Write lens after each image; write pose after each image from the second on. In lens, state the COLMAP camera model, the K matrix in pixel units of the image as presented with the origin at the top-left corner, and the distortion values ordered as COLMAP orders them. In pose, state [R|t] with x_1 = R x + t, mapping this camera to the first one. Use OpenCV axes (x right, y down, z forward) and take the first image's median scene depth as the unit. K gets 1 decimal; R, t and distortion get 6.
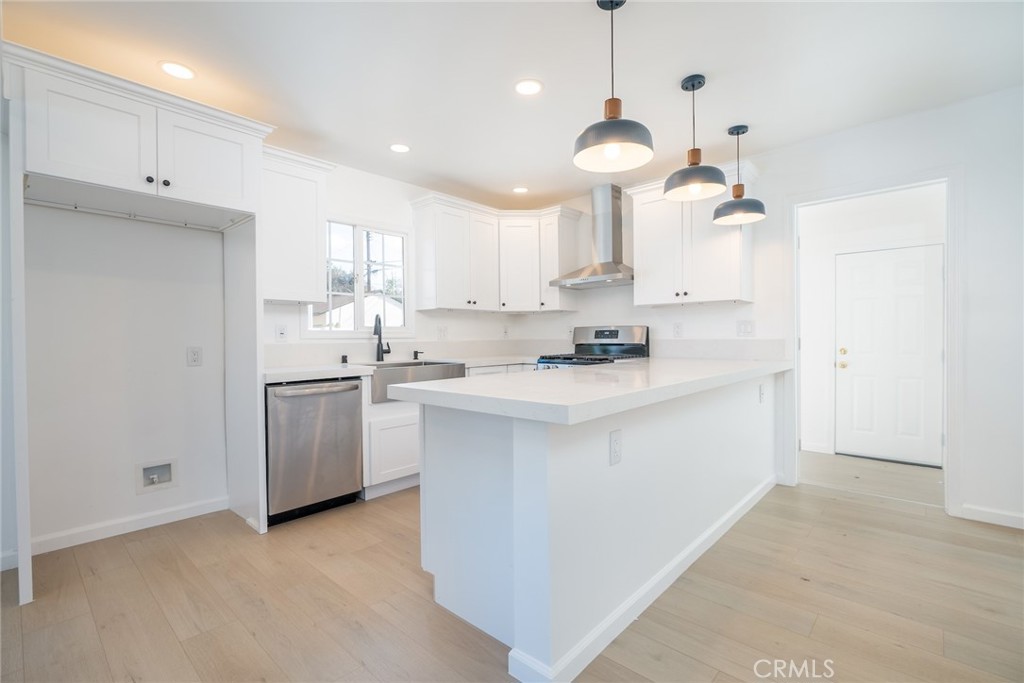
lens RADIAL K [[473.6, 0, 512.0], [0, 473.6, 341.5], [0, 0, 1]] dist [-0.002072, -0.000182]
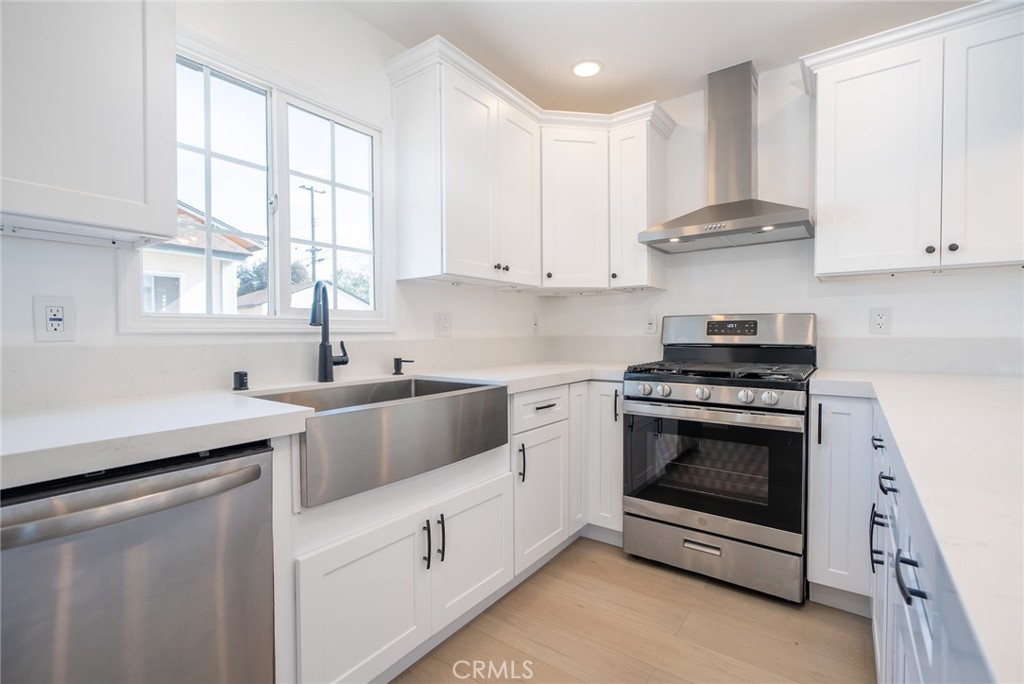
lens RADIAL K [[462.0, 0, 512.0], [0, 462.0, 342.0], [0, 0, 1]] dist [-0.011677, 0.000033]
pose [[0.993868, 0.002310, 0.110550, -0.137021], [-0.003547, 0.999933, 0.010993, -0.003500], [-0.110517, -0.011318, 0.993810, 0.494617]]
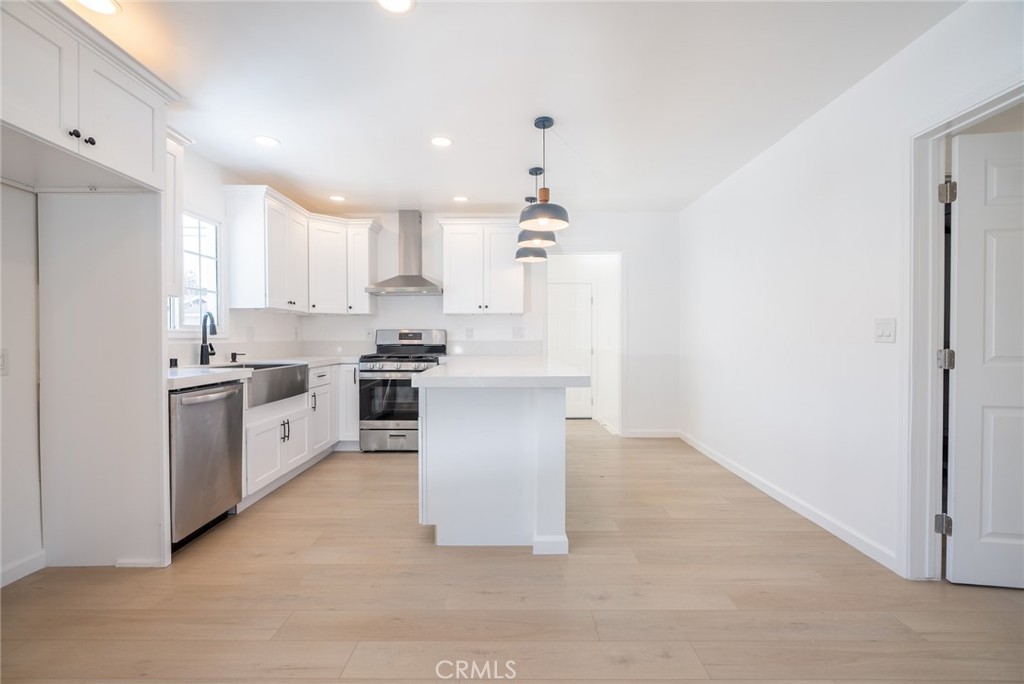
lens RADIAL K [[468.9, 0, 512.0], [0, 468.9, 342.0], [0, 0, 1]] dist [-0.004197, 0.000125]
pose [[0.735438, 0.000168, 0.677593, -0.427371], [0.002444, 0.999993, -0.002901, 0.003247], [-0.677588, 0.003790, 0.735432, -0.030752]]
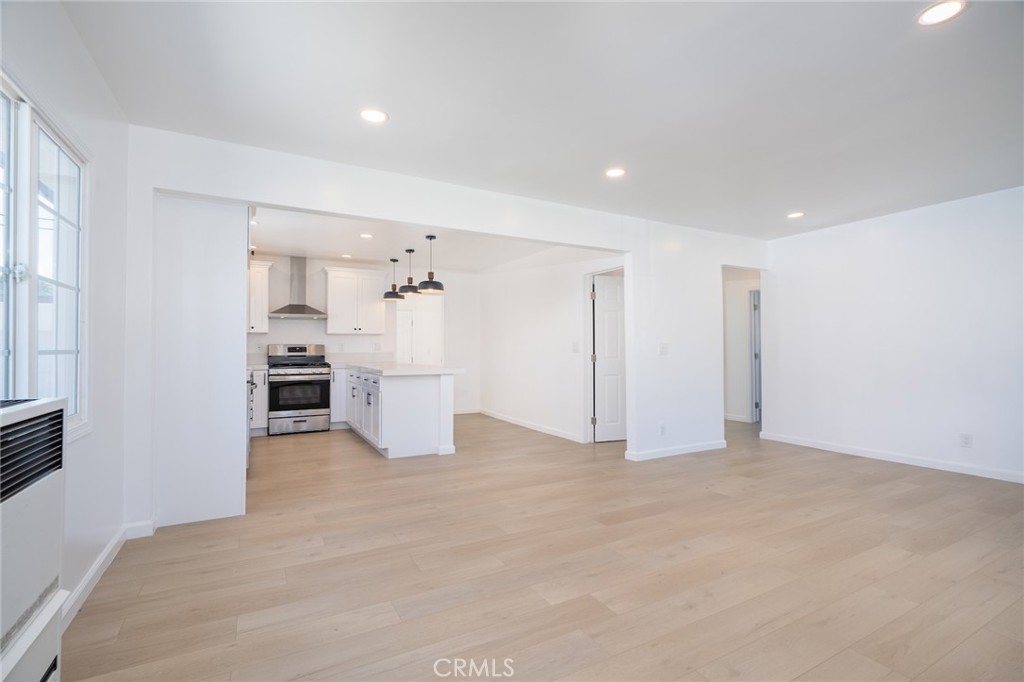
lens RADIAL K [[473.6, 0, 512.0], [0, 473.6, 341.0], [0, 0, 1]] dist [-0.002072, -0.000182]
pose [[0.314988, 0.024130, 0.948789, -1.132346], [0.008113, 0.999572, -0.028115, 0.006998], [-0.949061, 0.016554, 0.314658, -0.187221]]
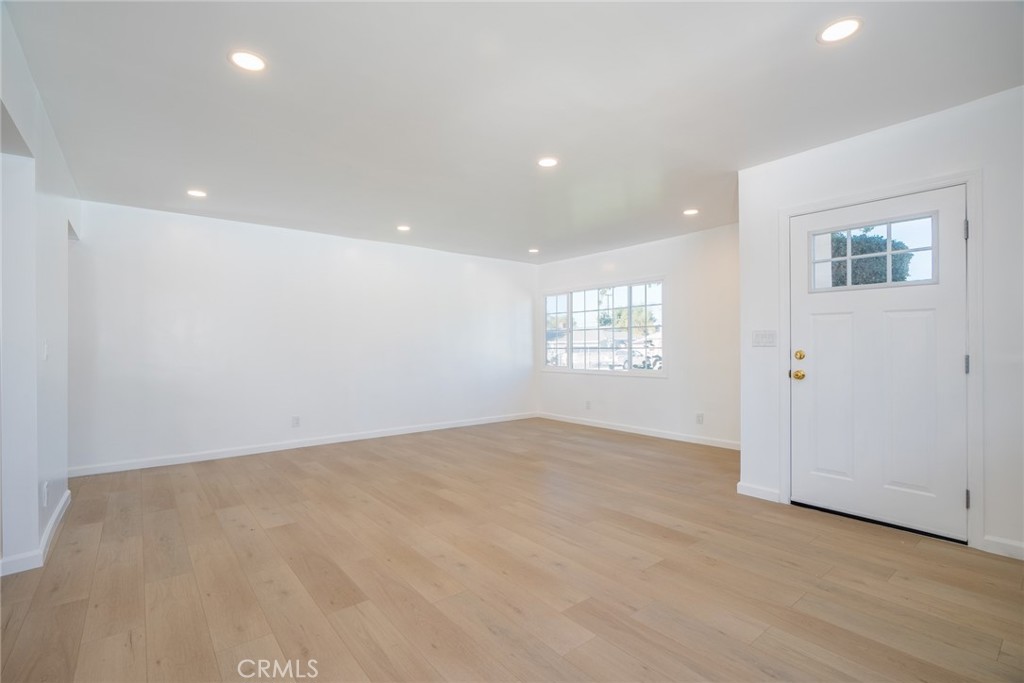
lens RADIAL K [[462.0, 0, 512.0], [0, 462.0, 341.5], [0, 0, 1]] dist [-0.011677, 0.000033]
pose [[-0.989709, 0.015995, 0.142197, -0.613262], [0.014588, 0.999834, -0.010935, -0.000053], [-0.142348, -0.008748, -0.989778, 0.388281]]
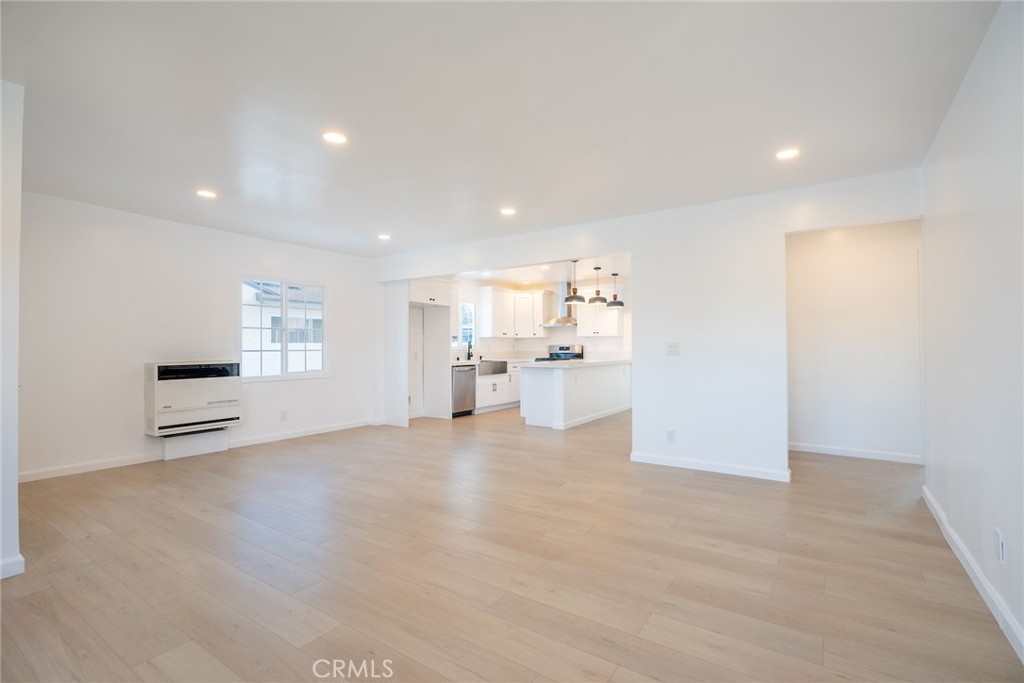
lens RADIAL K [[473.6, 0, 512.0], [0, 473.6, 341.5], [0, 0, 1]] dist [-0.002072, -0.000182]
pose [[0.988688, 0.008847, 0.149728, -0.396284], [-0.005221, 0.999684, -0.024597, 0.007096], [-0.149898, 0.023537, 0.988421, -1.224133]]
